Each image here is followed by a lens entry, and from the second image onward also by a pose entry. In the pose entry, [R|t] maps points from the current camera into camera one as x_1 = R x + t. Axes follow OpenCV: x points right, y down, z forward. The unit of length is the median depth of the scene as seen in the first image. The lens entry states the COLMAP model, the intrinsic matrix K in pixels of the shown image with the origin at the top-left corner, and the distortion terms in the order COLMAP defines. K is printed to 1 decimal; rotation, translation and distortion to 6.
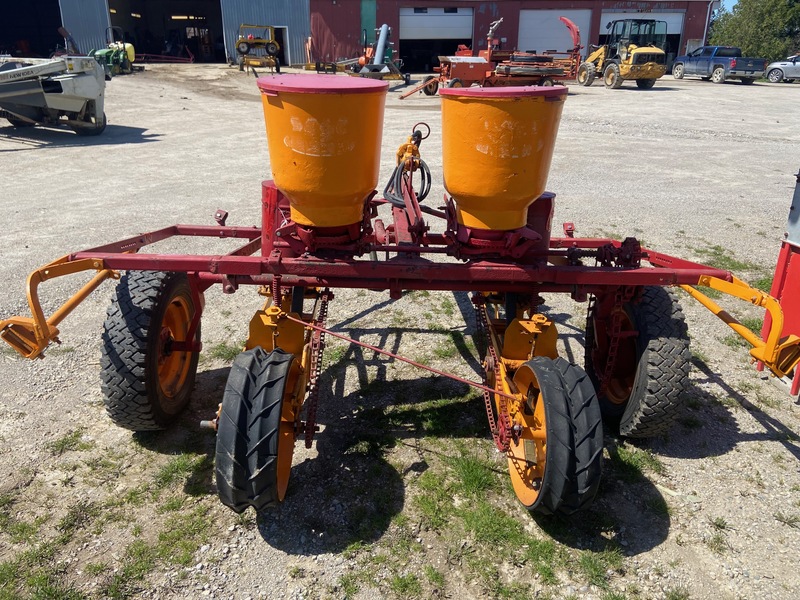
lens RADIAL K [[600.9, 0, 404.4], [0, 600.9, 297.1], [0, 0, 1]] dist [0.106765, -0.126612]
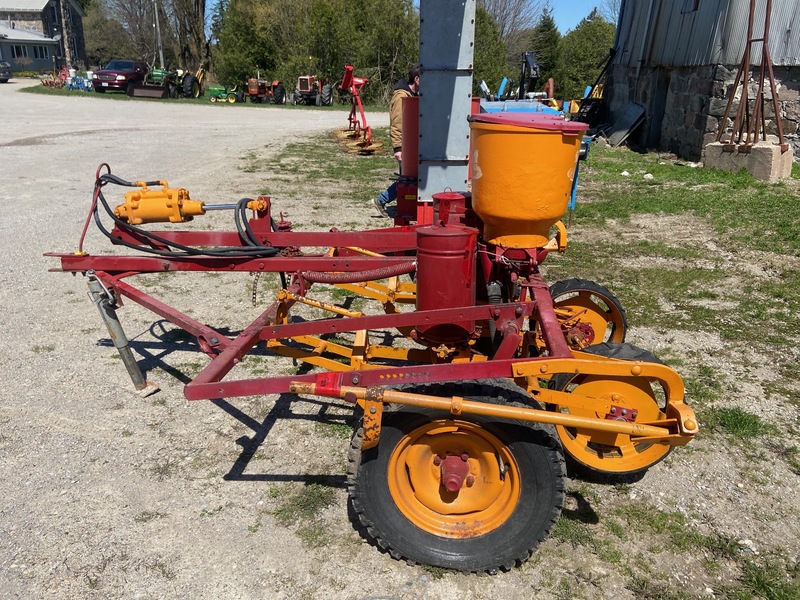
lens RADIAL K [[600.9, 0, 403.9], [0, 600.9, 303.7], [0, 0, 1]] dist [0.106765, -0.126612]
pose [[0.165720, -0.349233, 0.922265, -0.127360], [0.334742, 0.899593, 0.280498, -0.042364], [-0.927623, 0.262237, 0.265983, 0.096256]]
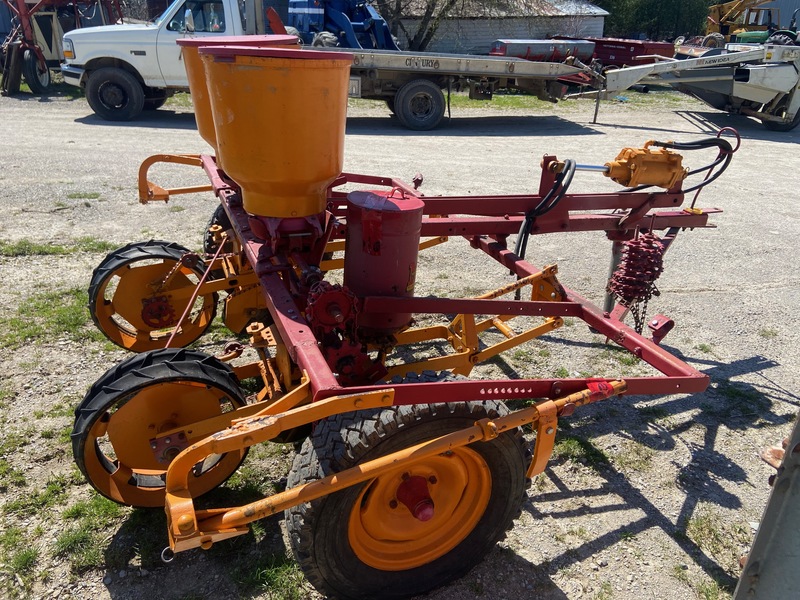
lens RADIAL K [[600.9, 0, 404.2], [0, 600.9, 302.0], [0, 0, 1]] dist [0.106765, -0.126612]
pose [[0.336409, 0.373885, -0.864314, 0.106528], [-0.361908, 0.898654, 0.247878, -0.029686], [0.869397, 0.229414, 0.437628, 0.084870]]
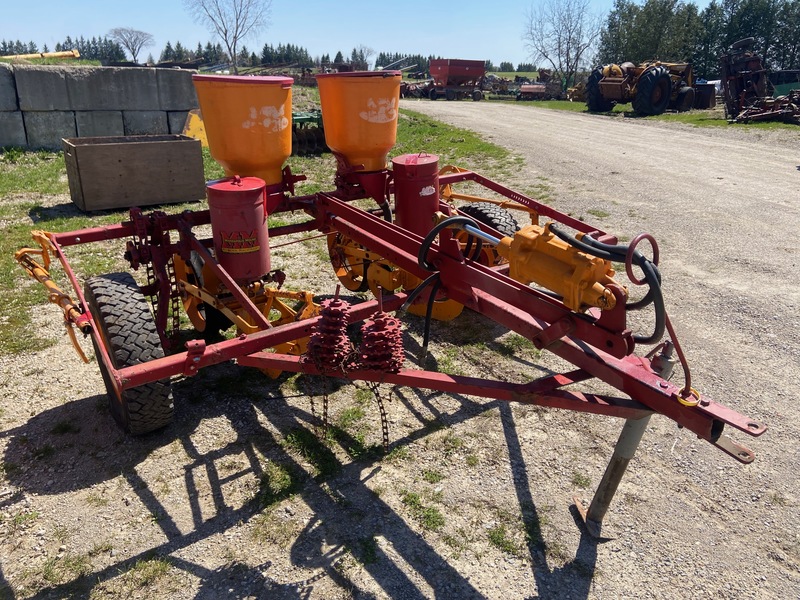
lens RADIAL K [[600.9, 0, 402.9], [0, 600.9, 298.3], [0, 0, 1]] dist [0.106765, -0.126612]
pose [[-0.845269, 0.174579, -0.505017, 0.060664], [-0.208405, 0.762562, 0.612426, -0.084134], [0.492024, 0.622913, -0.608187, 0.222408]]
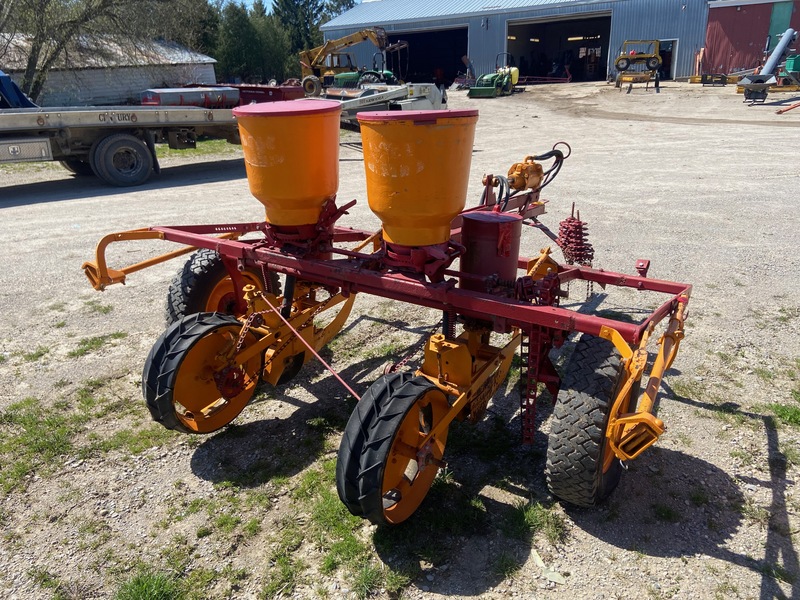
lens RADIAL K [[600.9, 0, 399.9], [0, 600.9, 298.0], [0, 0, 1]] dist [0.106765, -0.126612]
pose [[0.816332, 0.163840, -0.553857, 0.075448], [-0.176897, 0.983763, 0.030284, -0.005189], [0.549826, 0.073254, 0.832061, 0.013439]]
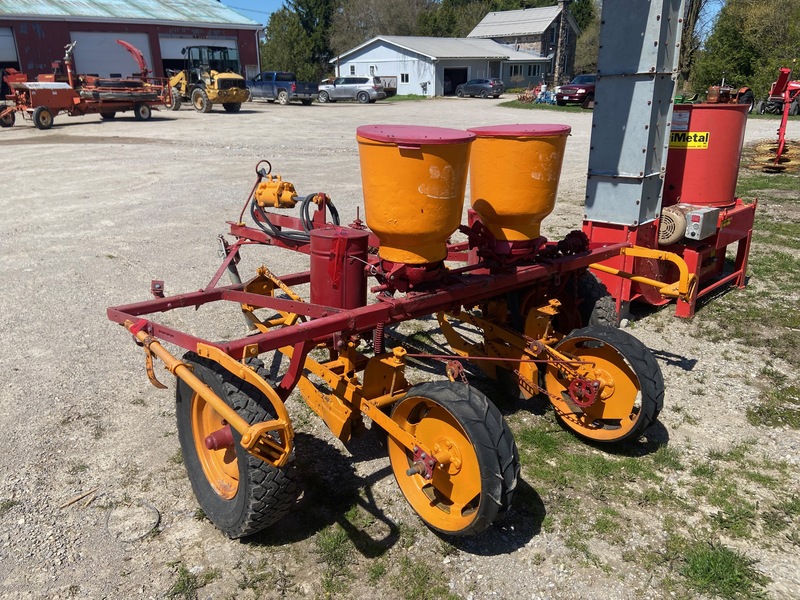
lens RADIAL K [[600.9, 0, 392.8], [0, 600.9, 302.1], [0, 0, 1]] dist [0.106765, -0.126612]
pose [[0.788249, -0.222357, 0.573777, -0.082071], [0.236435, 0.970297, 0.051209, -0.011797], [-0.568121, 0.095296, 0.817409, 0.015834]]
